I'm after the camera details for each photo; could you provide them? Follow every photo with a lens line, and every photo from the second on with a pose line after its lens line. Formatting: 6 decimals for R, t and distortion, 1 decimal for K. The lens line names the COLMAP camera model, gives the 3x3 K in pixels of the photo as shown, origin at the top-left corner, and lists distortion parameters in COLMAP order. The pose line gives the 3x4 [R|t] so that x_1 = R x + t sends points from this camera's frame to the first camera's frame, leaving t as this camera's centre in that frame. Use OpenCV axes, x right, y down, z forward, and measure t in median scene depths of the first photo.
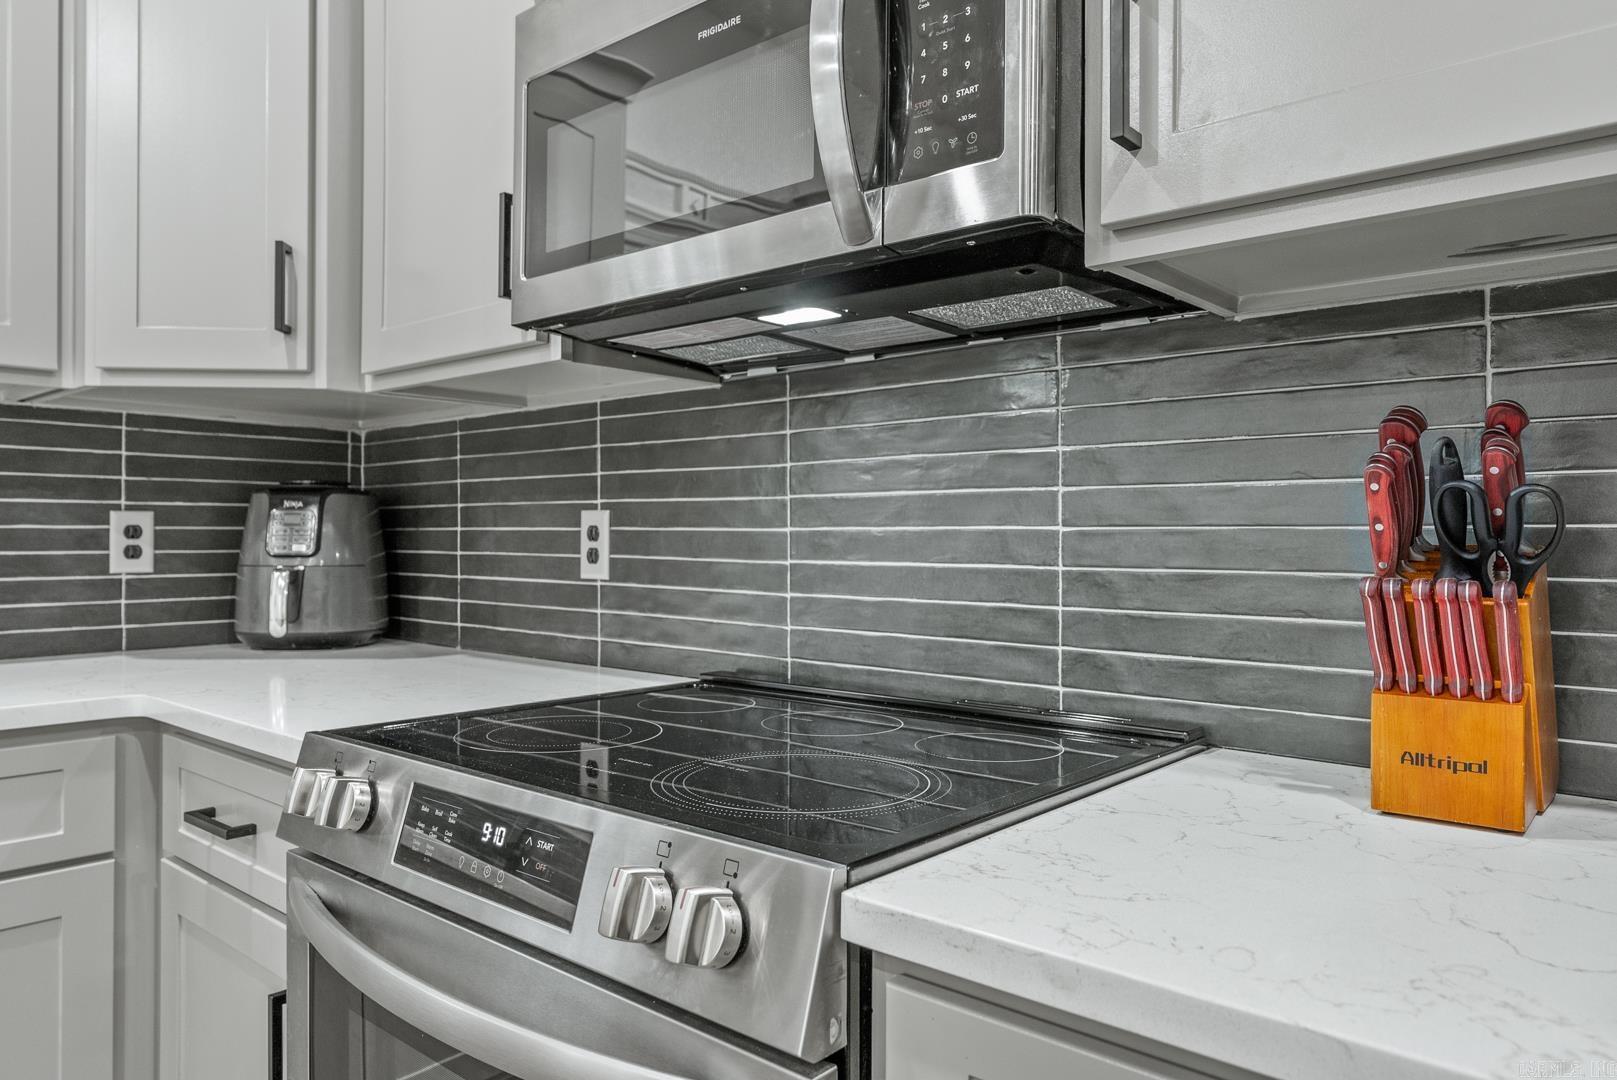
lens RADIAL K [[1093.4, 0, 808.5], [0, 1093.4, 540.0], [0, 0, 1]] dist [-0.000329, 0.001769]
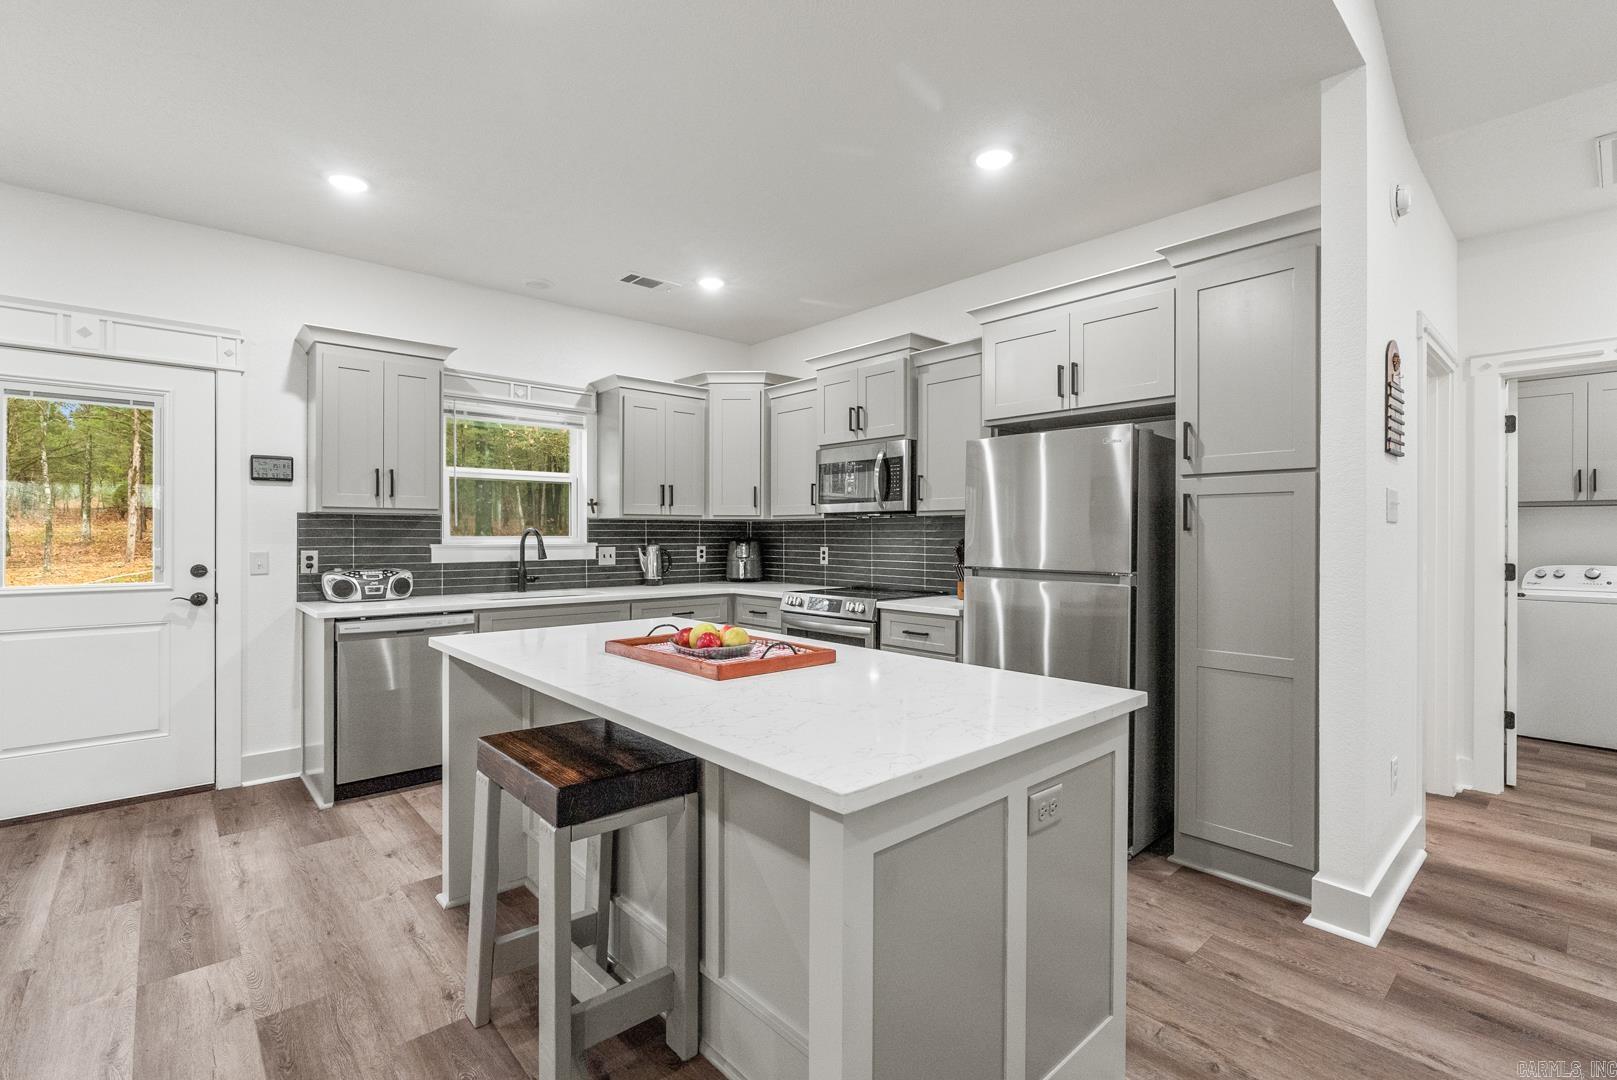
lens RADIAL K [[731.3, 0, 808.5], [0, 731.3, 540.0], [0, 0, 1]] dist [0.001586, -0.000365]
pose [[0.993098, -0.000943, -0.117285, 0.058429], [0.001468, 0.999989, 0.004393, -0.060274], [0.117280, -0.004535, 0.993089, -1.559589]]
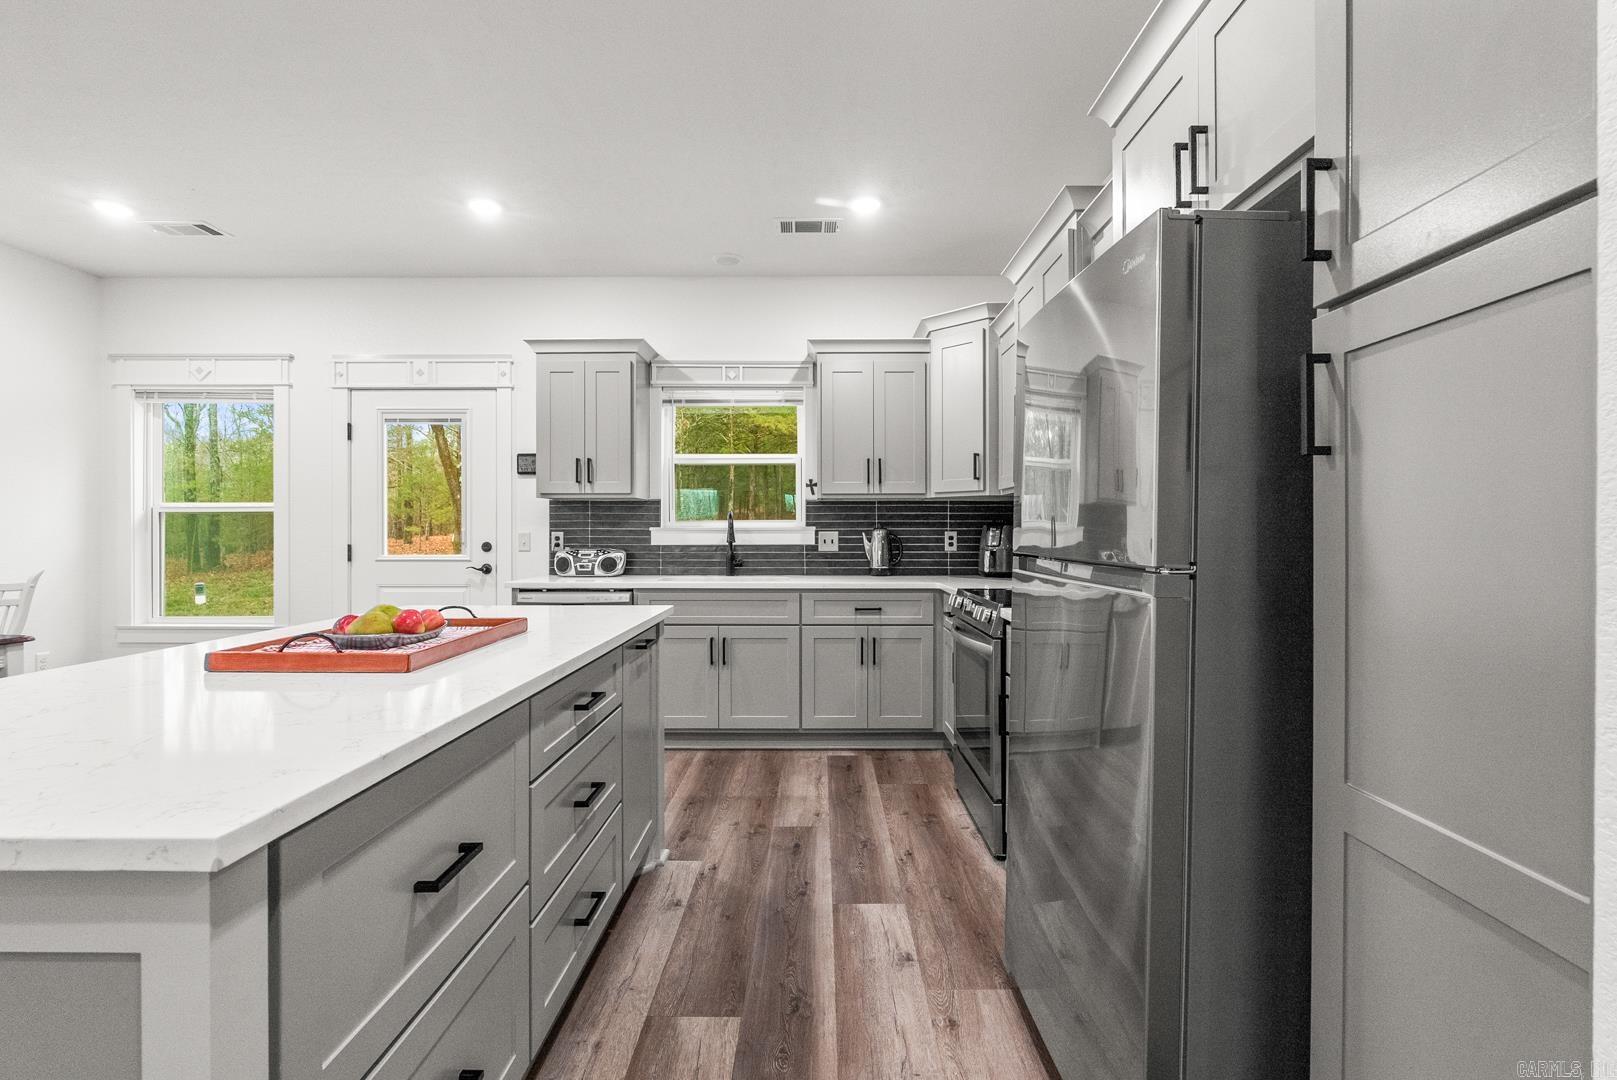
lens RADIAL K [[731.3, 0, 808.5], [0, 731.3, 540.0], [0, 0, 1]] dist [0.001586, -0.000365]
pose [[0.654456, 0.004149, -0.756088, 0.741857], [0.001005, 0.999979, 0.006357, -0.015984], [0.756099, -0.004921, 0.654439, -0.727282]]
